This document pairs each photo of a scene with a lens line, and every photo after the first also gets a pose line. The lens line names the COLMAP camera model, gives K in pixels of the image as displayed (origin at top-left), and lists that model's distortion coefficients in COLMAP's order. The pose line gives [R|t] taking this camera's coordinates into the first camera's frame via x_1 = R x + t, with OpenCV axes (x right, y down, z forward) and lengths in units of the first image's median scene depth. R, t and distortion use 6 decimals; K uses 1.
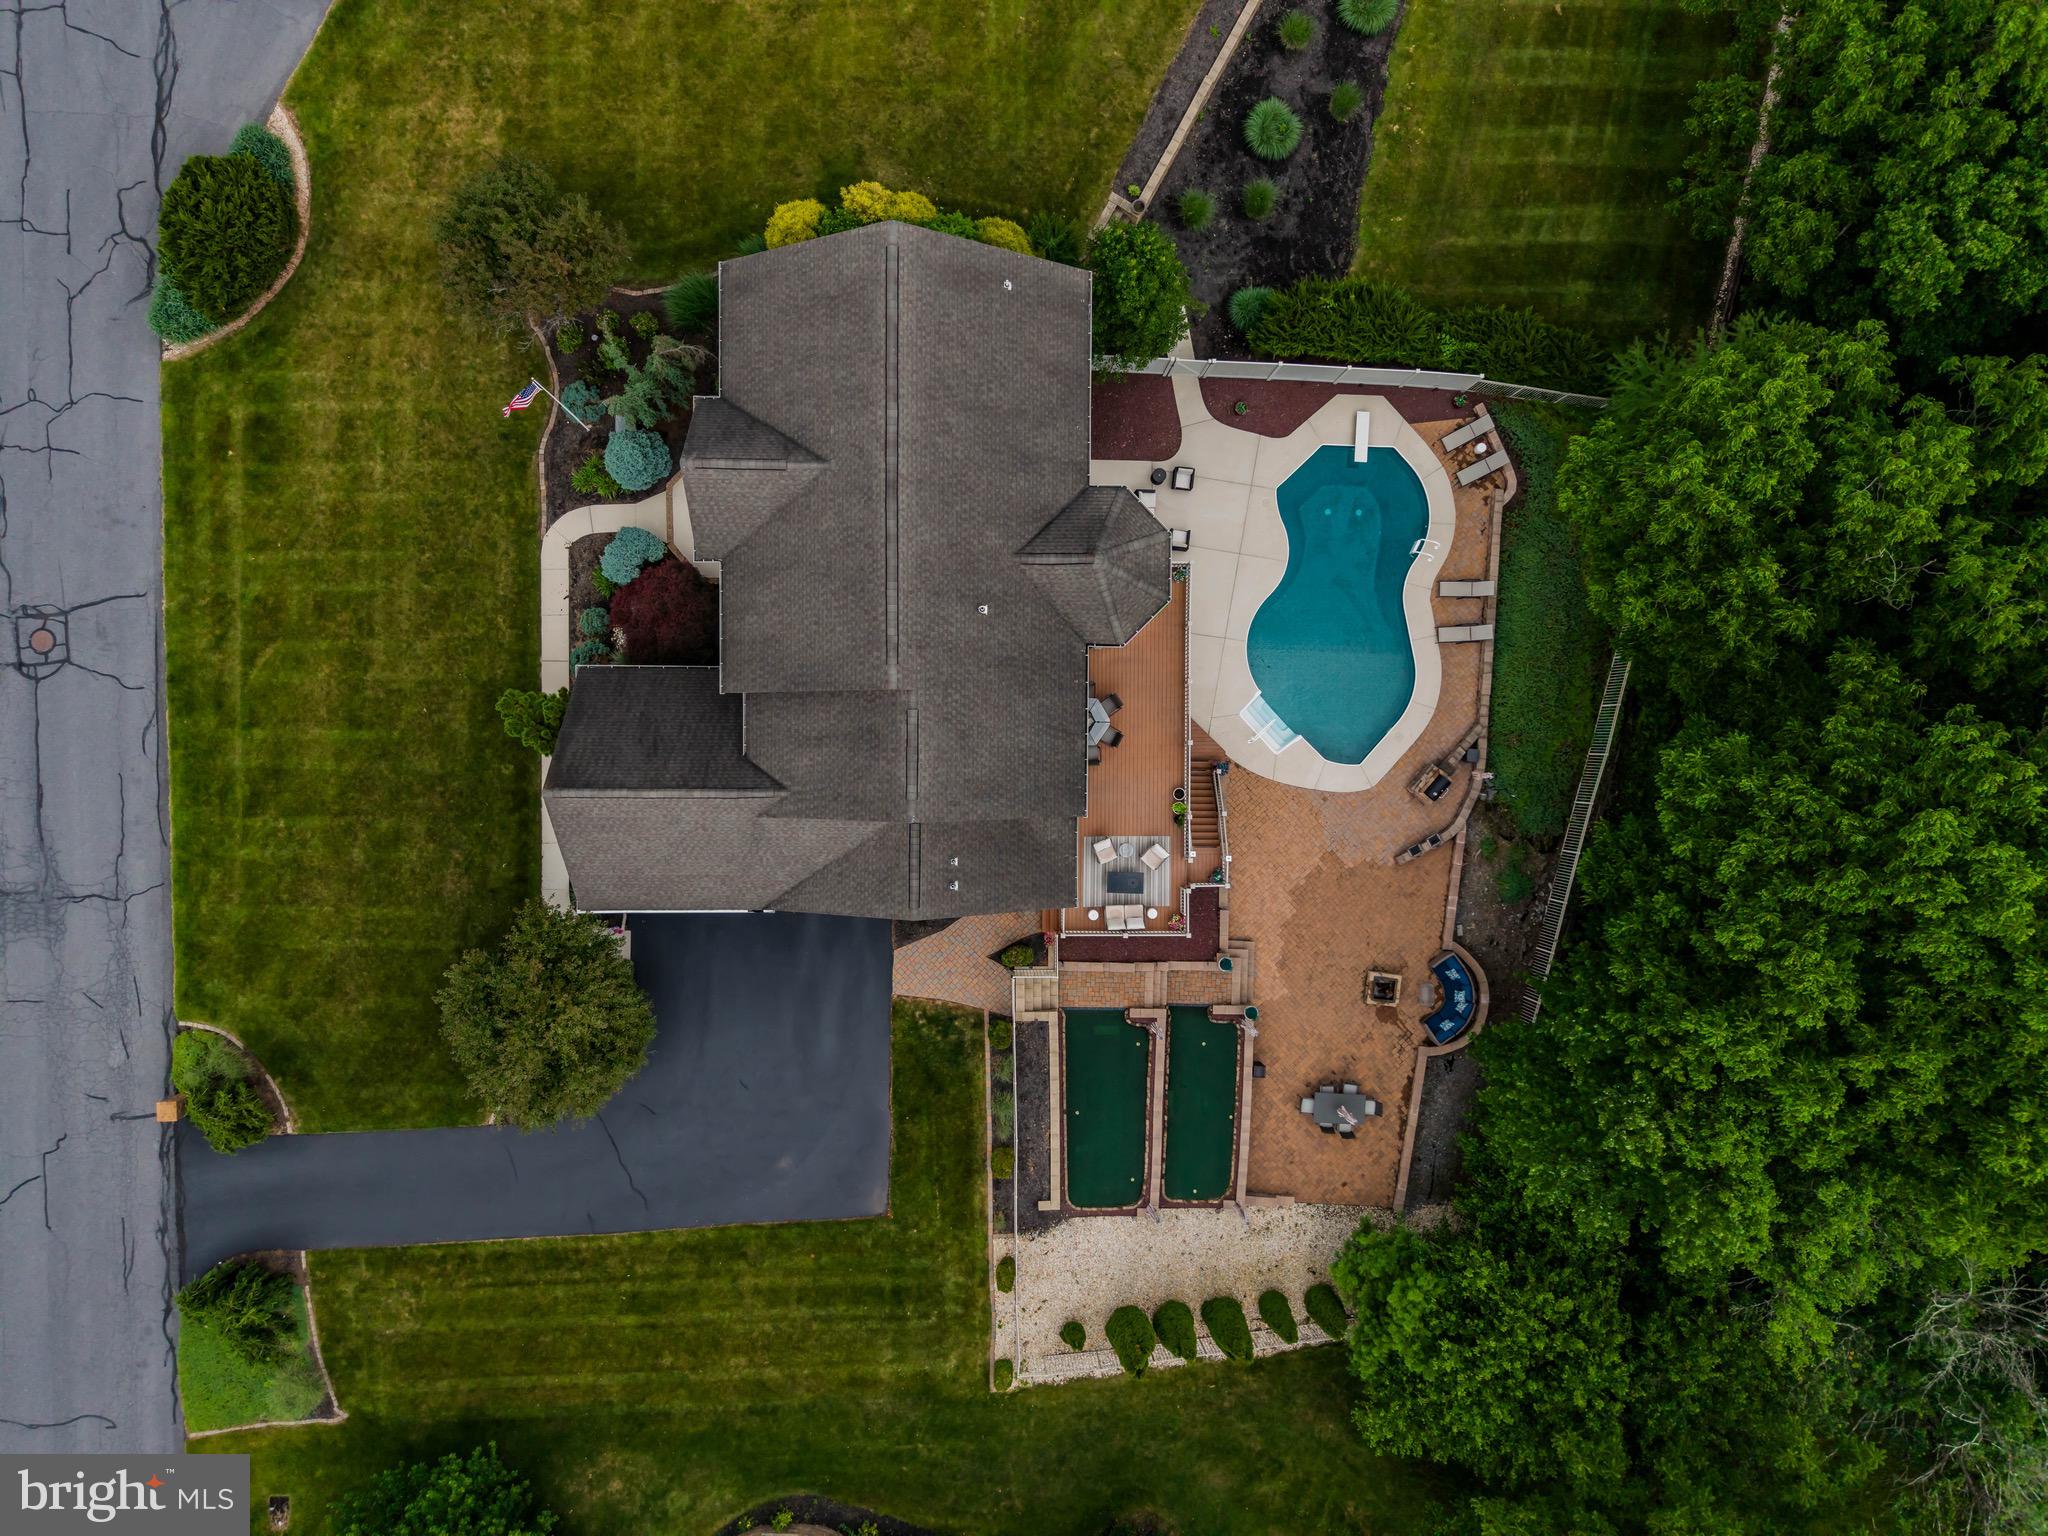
lens RADIAL K [[1367.9, 0, 1025.8], [0, 1367.9, 781.3], [0, 0, 1]] dist [0.022712, -0.024079]
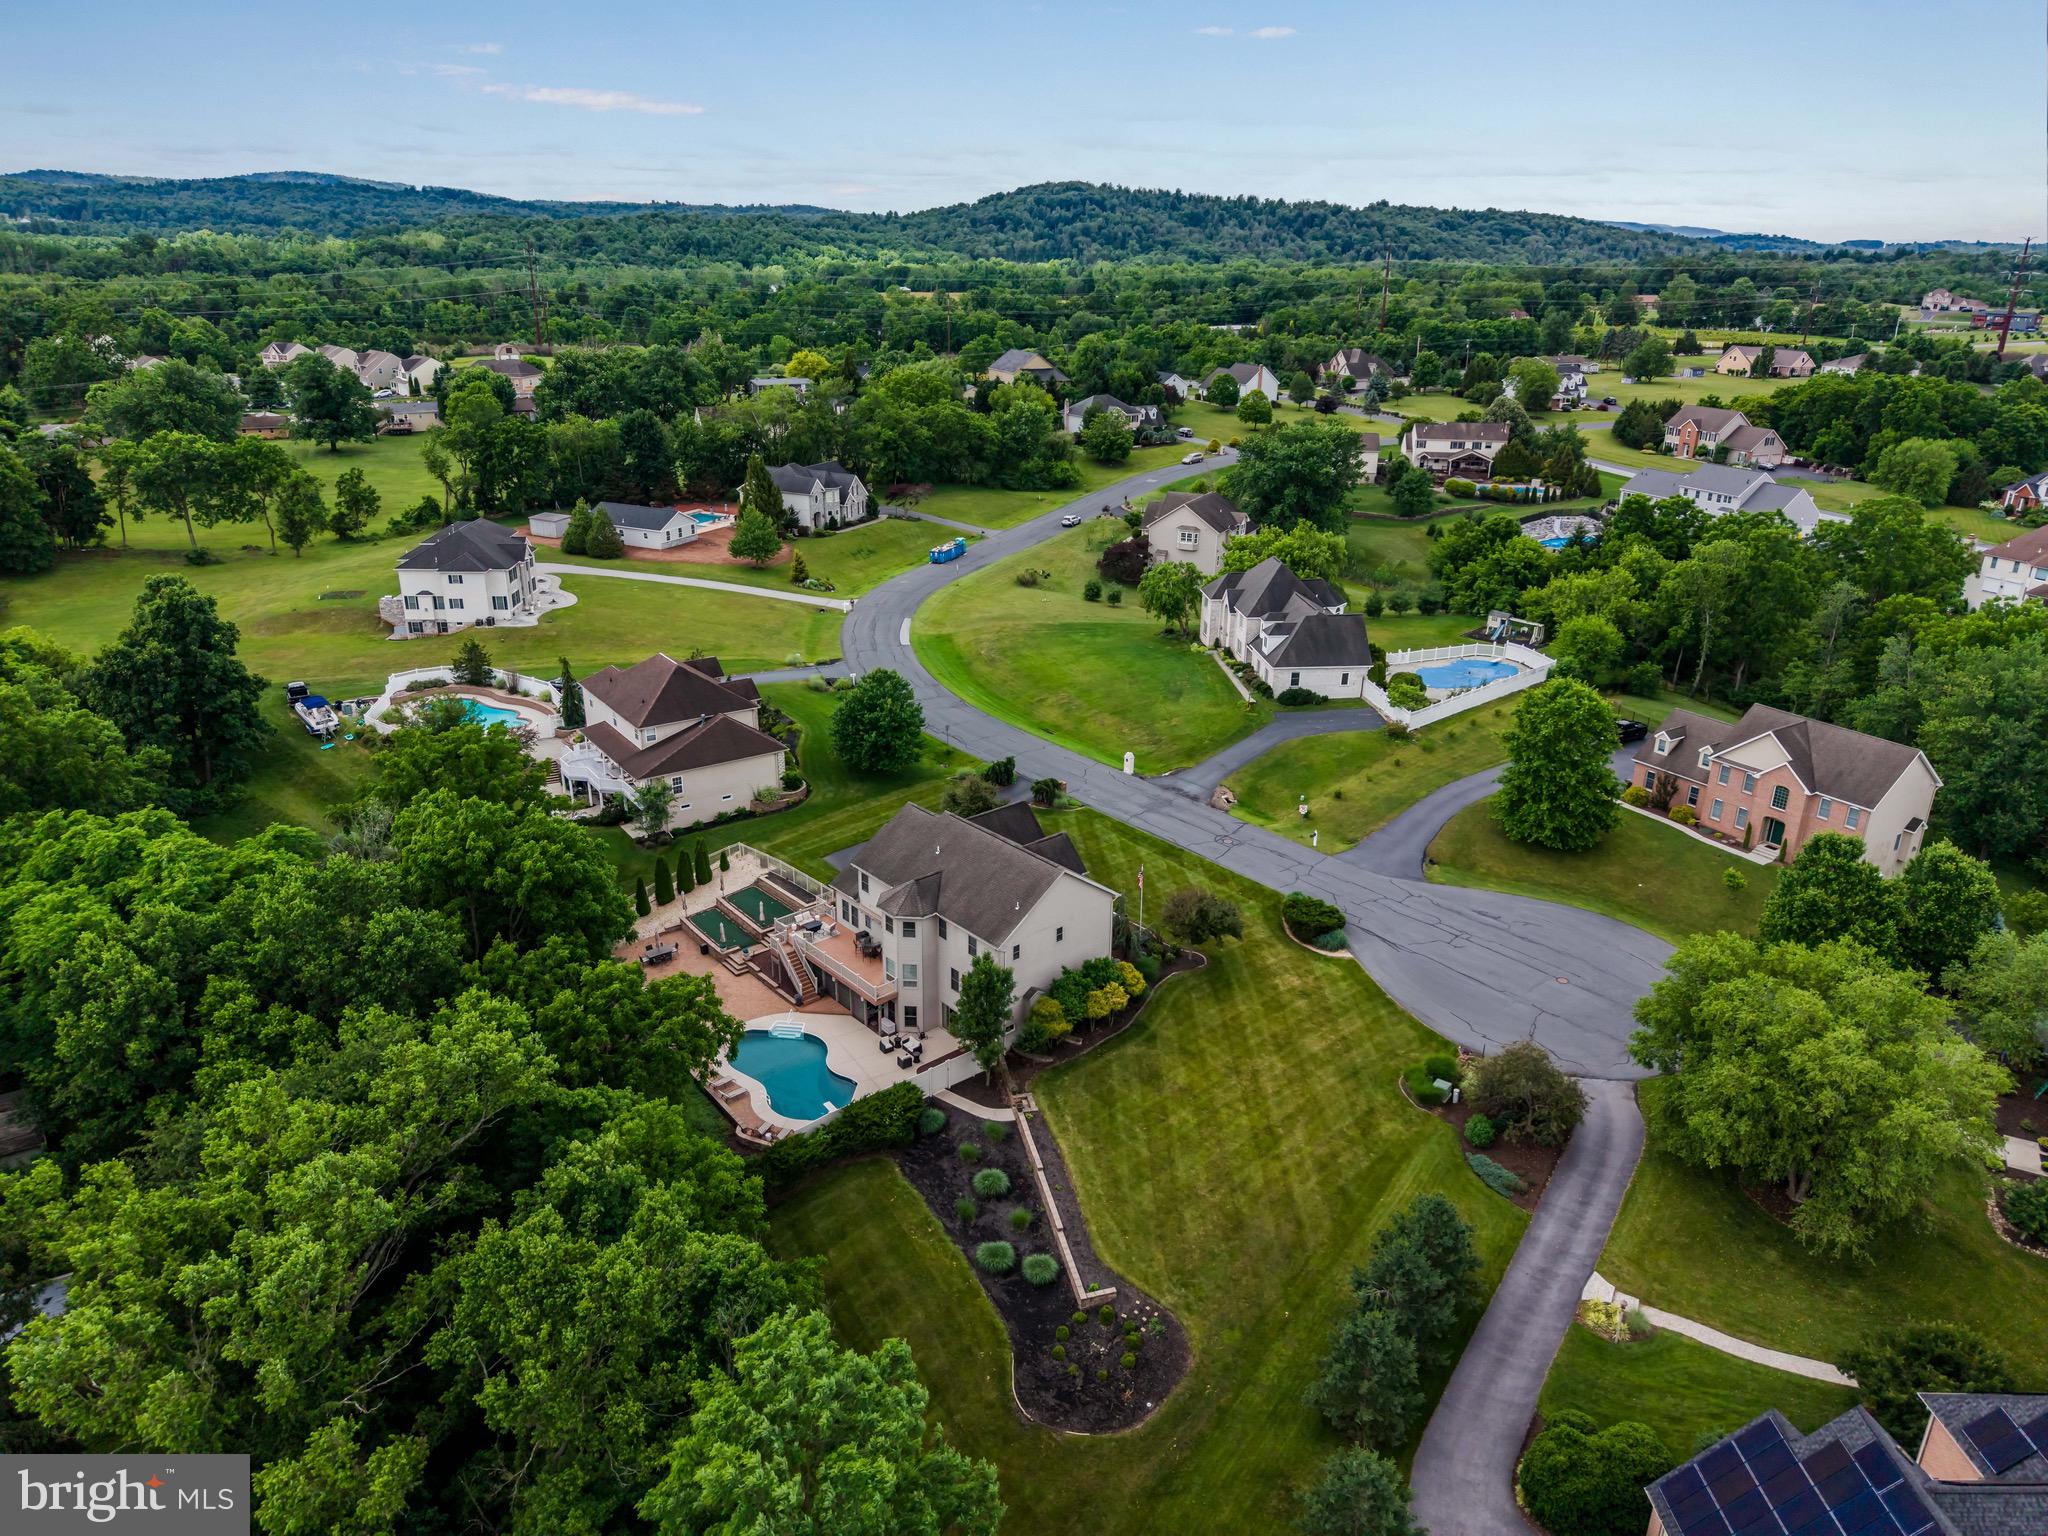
lens RADIAL K [[1367.9, 0, 1031.7], [0, 1367.9, 772.5], [0, 0, 1]] dist [0.022712, -0.024079]
pose [[-0.749351, 0.197893, -0.631911, 1.057957], [-0.660630, -0.288542, 0.693046, -1.477495], [-0.045183, 0.936793, 0.346953, 0.021243]]
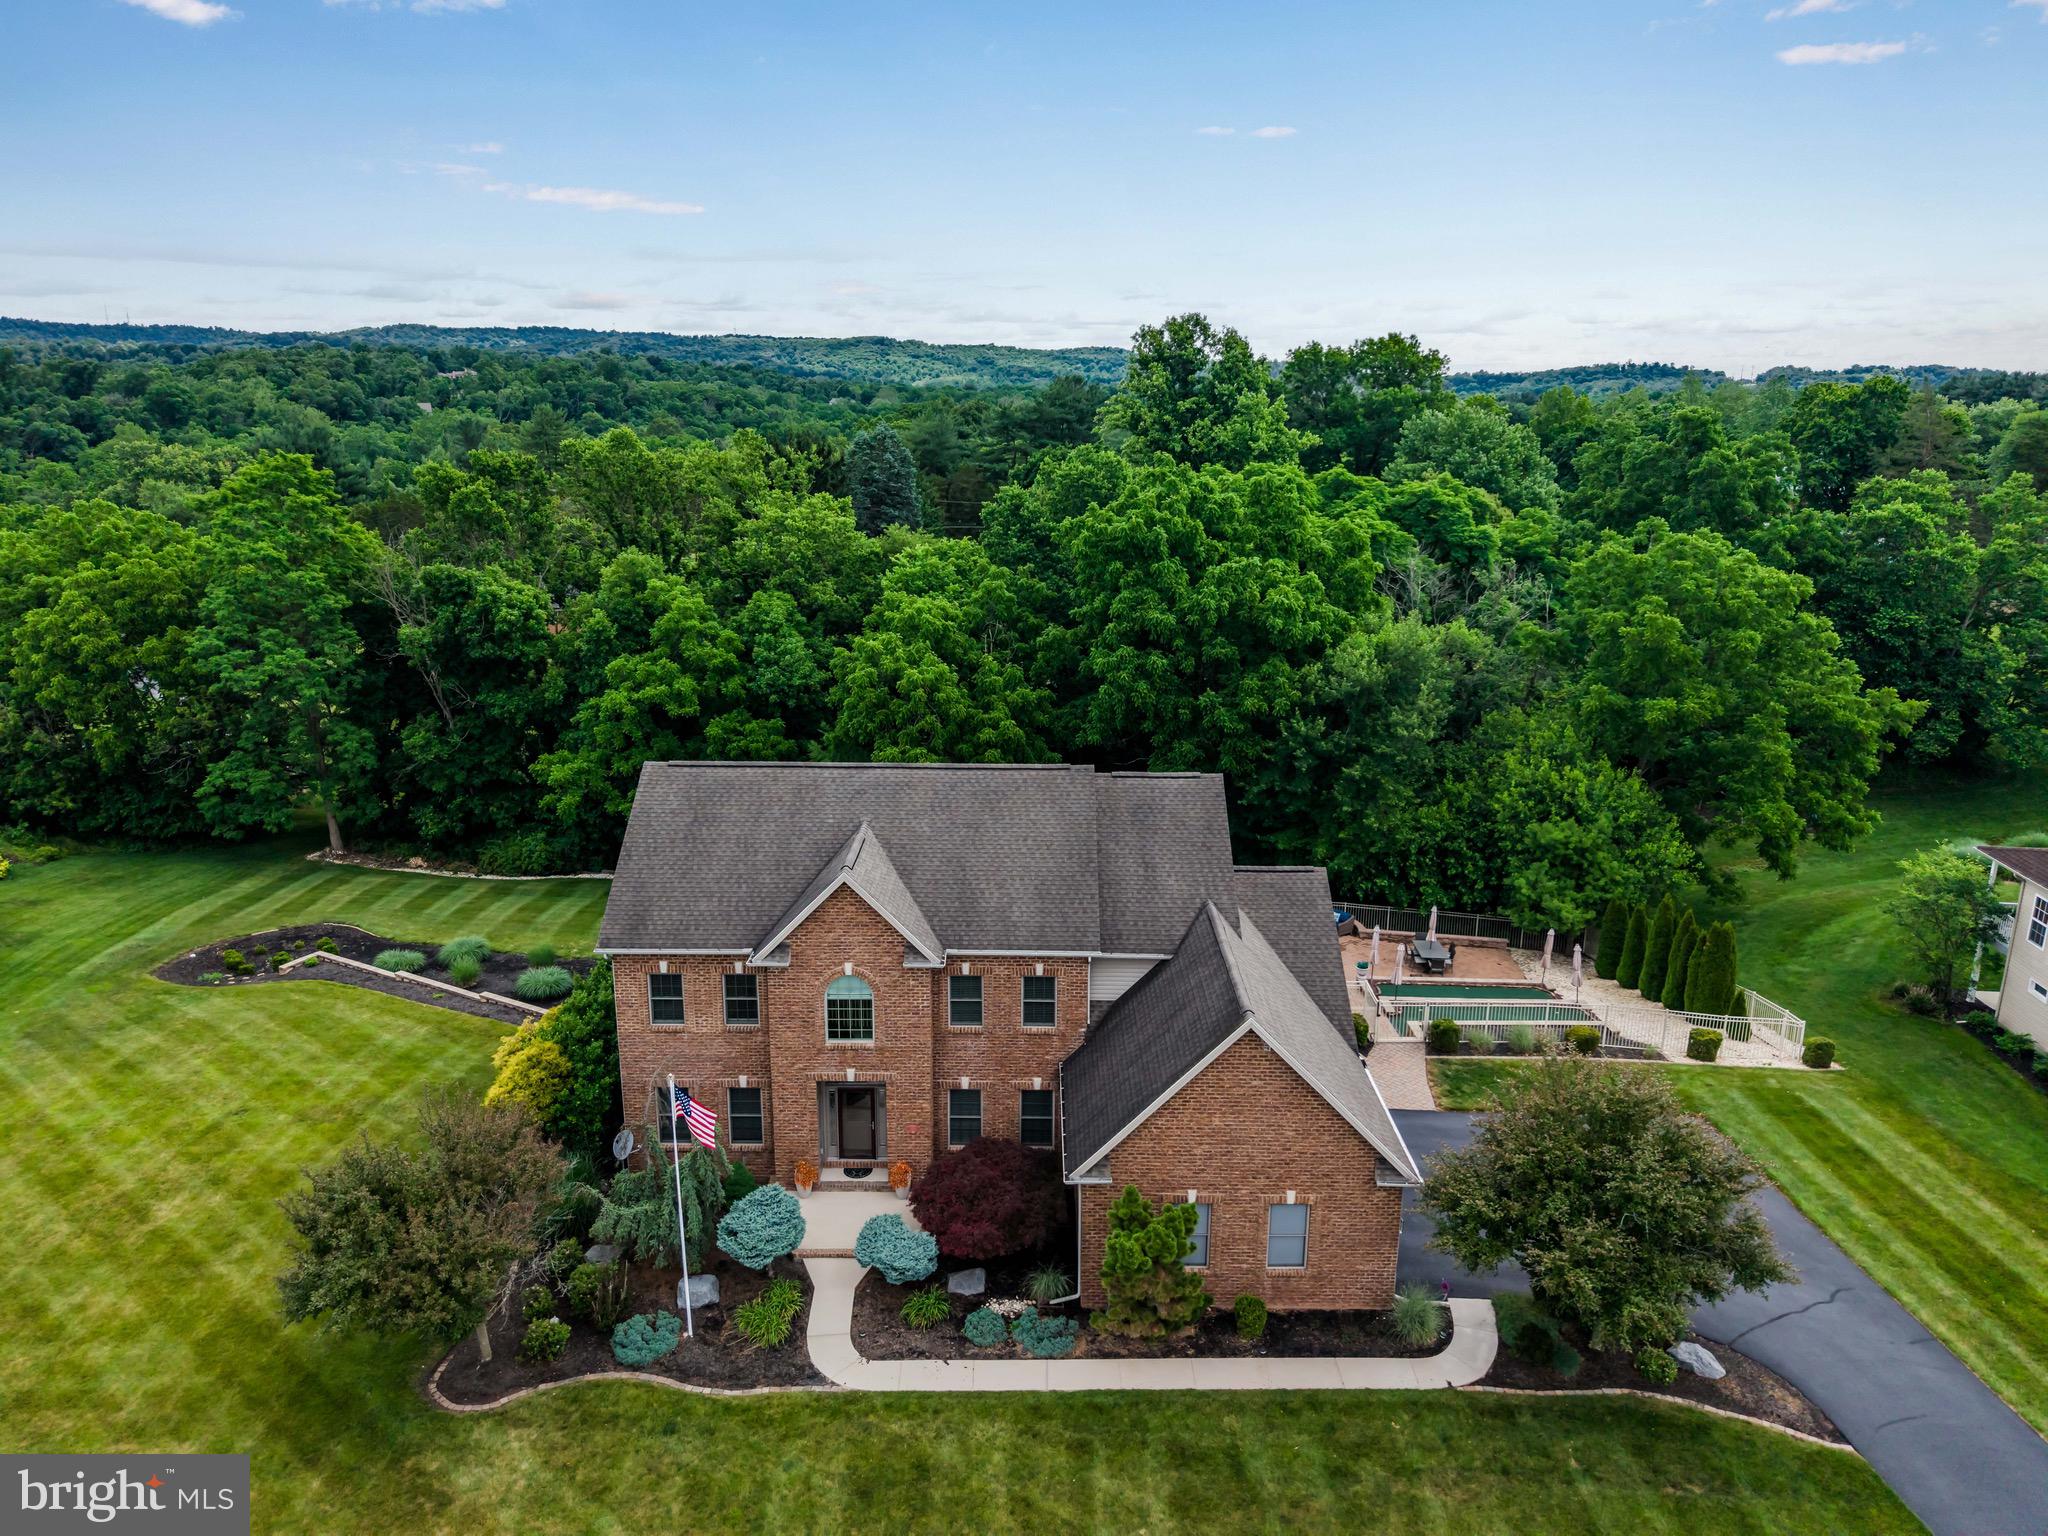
lens RADIAL K [[1367.9, 0, 1021.4], [0, 1367.9, 747.6], [0, 0, 1]] dist [0.022712, -0.024079]
pose [[0.010682, -0.282957, 0.959073, -0.823209], [0.999934, -0.000980, -0.011426, -0.087683], [0.004173, 0.959132, 0.282928, 0.524454]]
